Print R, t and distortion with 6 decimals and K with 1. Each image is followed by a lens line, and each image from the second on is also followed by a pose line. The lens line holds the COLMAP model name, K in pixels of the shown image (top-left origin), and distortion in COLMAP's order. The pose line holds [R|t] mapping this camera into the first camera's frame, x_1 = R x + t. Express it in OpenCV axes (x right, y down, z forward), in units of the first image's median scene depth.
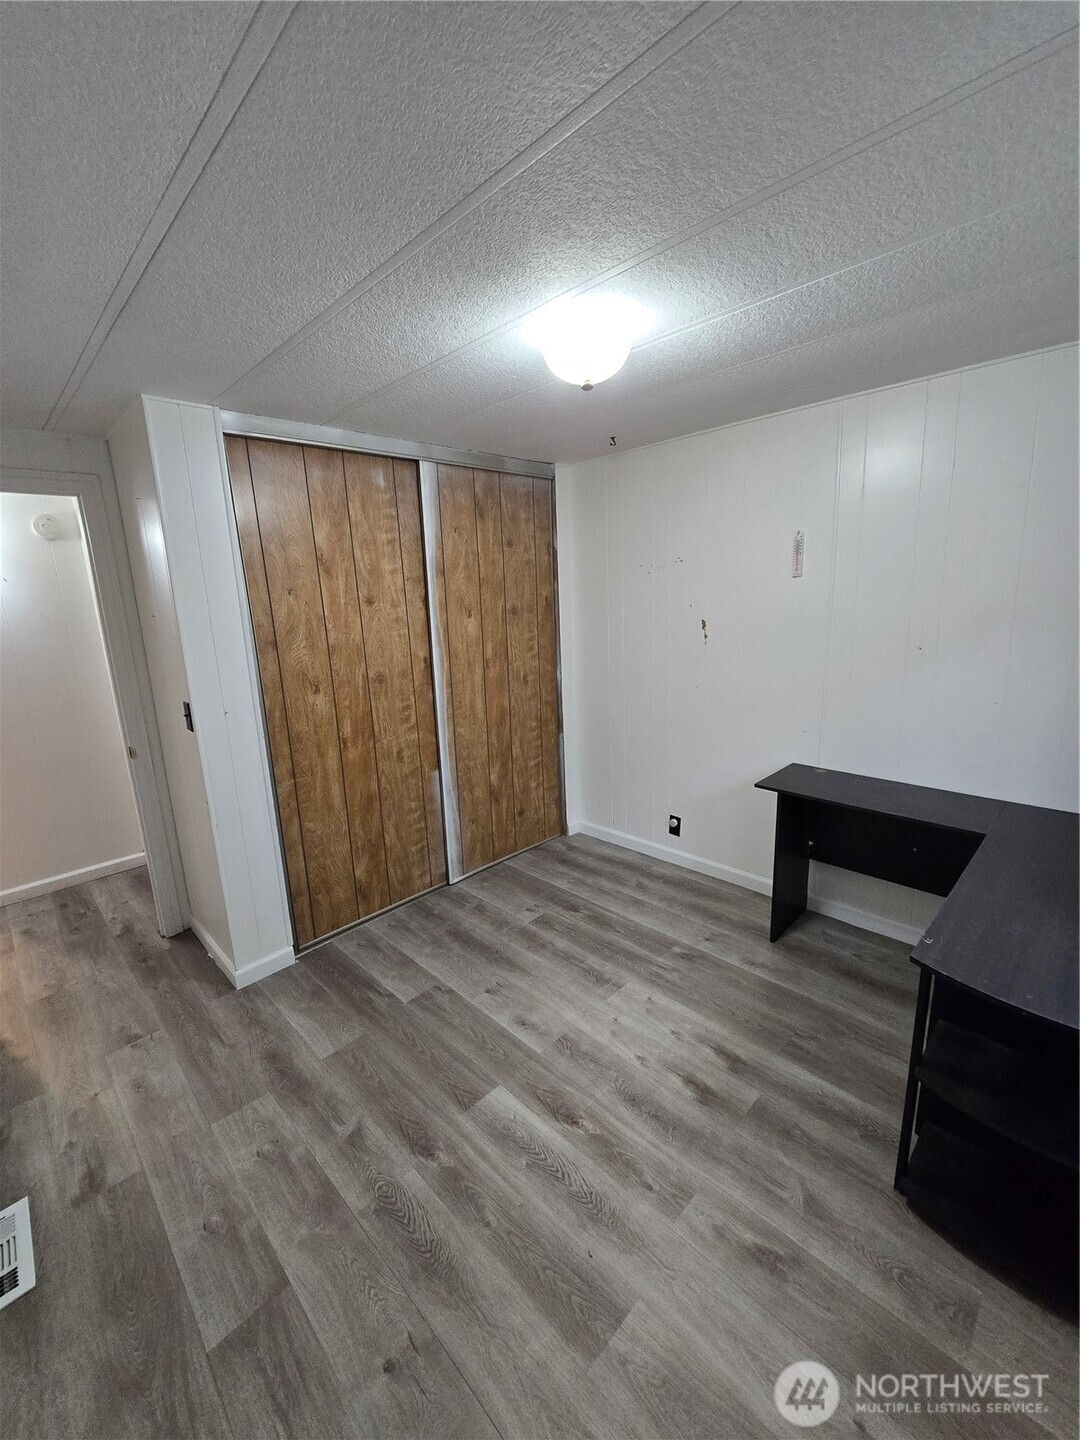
lens RADIAL K [[591.1, 0, 531.0], [0, 591.1, 721.9], [0, 0, 1]] dist [-0.009122, 0.000470]
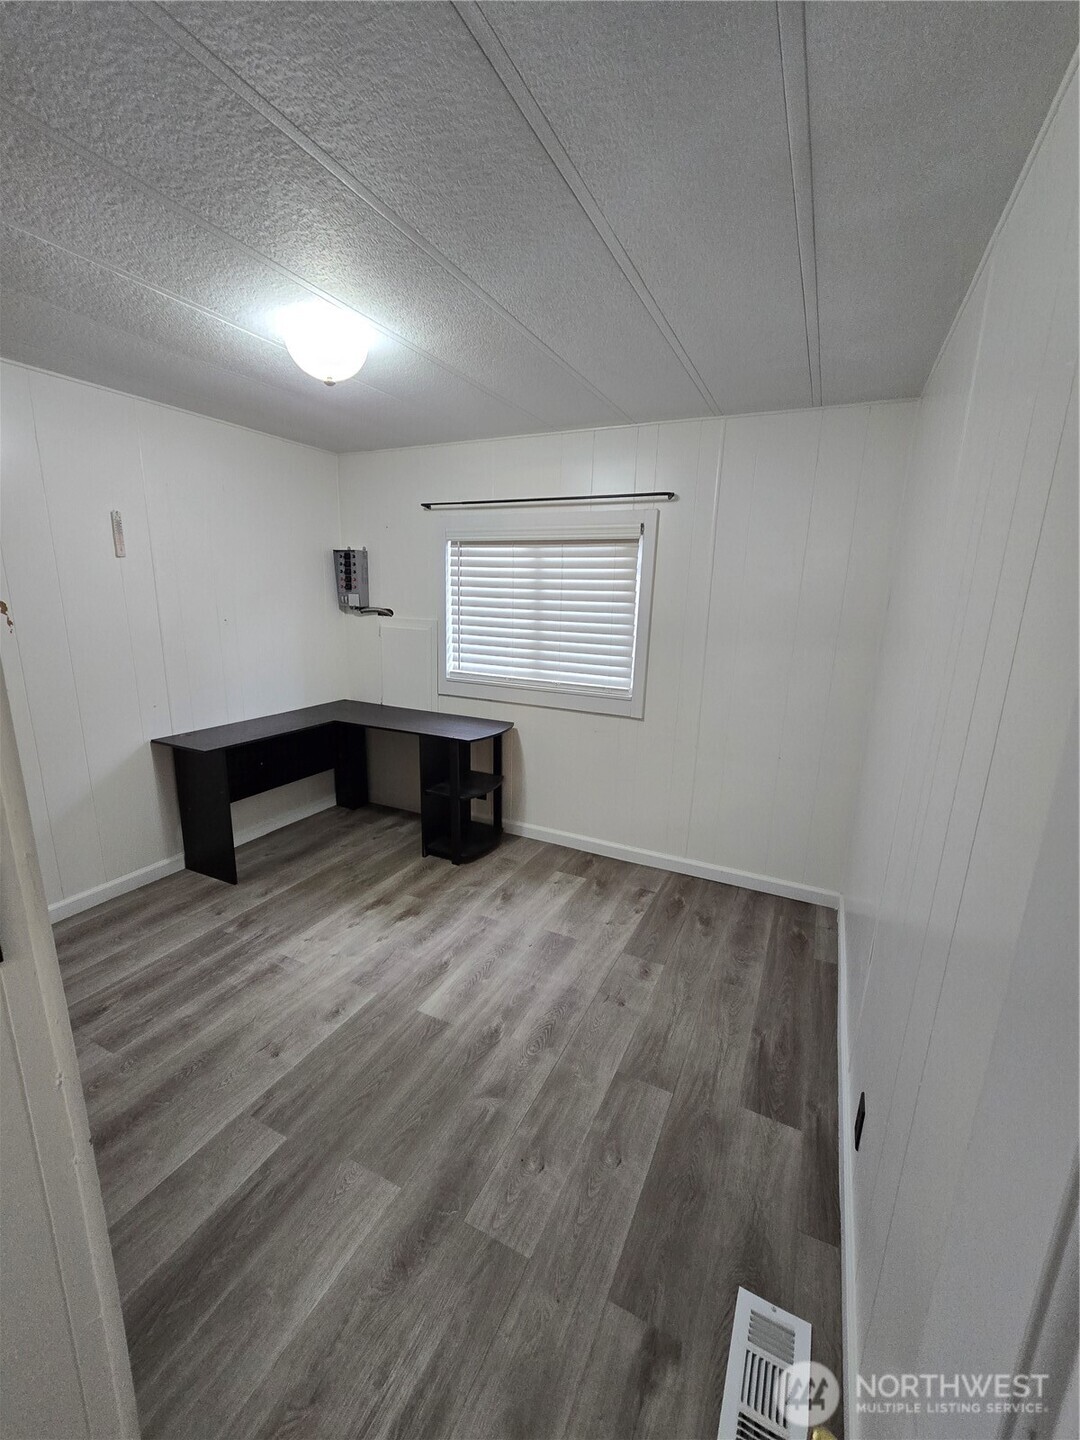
lens RADIAL K [[591.1, 0, 531.0], [0, 591.1, 721.9], [0, 0, 1]] dist [-0.009122, 0.000470]
pose [[-0.334234, -0.176754, 0.925767, -0.827191], [0.192832, 0.948653, 0.250743, -0.102622], [-0.922552, 0.262325, -0.282988, 0.767711]]
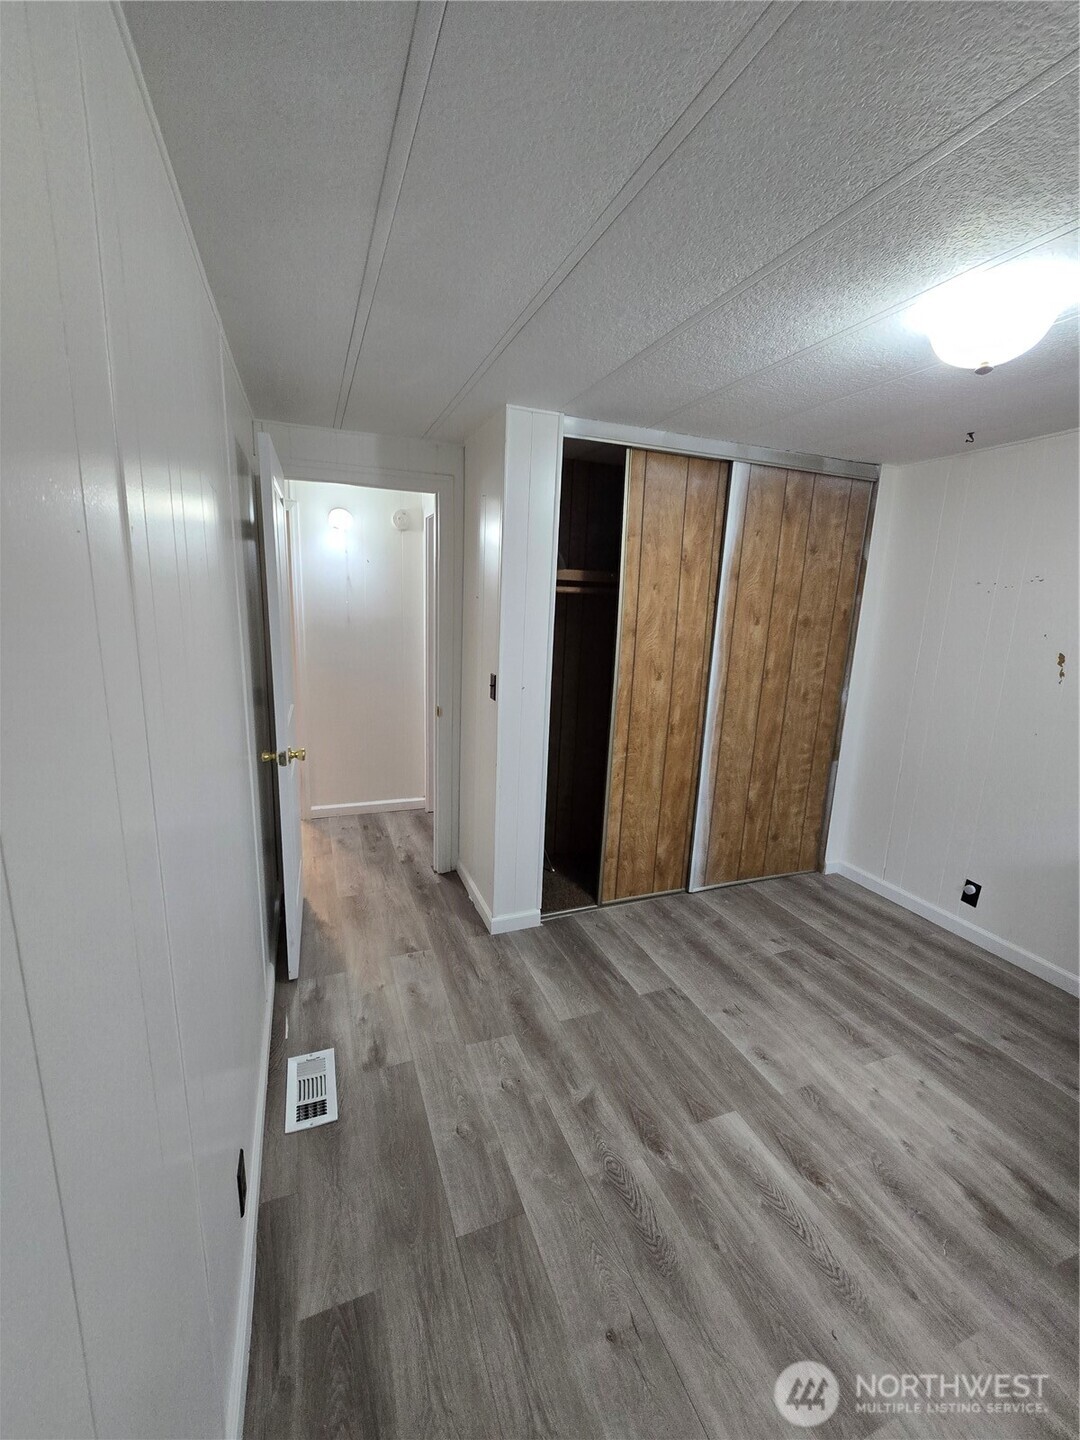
lens RADIAL K [[586.1, 0, 527.9], [0, 586.1, 721.6], [0, 0, 1]] dist [-0.010909, -0.000436]
pose [[0.913898, 0.152901, -0.376048, -0.080225], [-0.156386, 0.987463, 0.021442, 0.021538], [0.374612, 0.039213, 0.926352, -0.017197]]
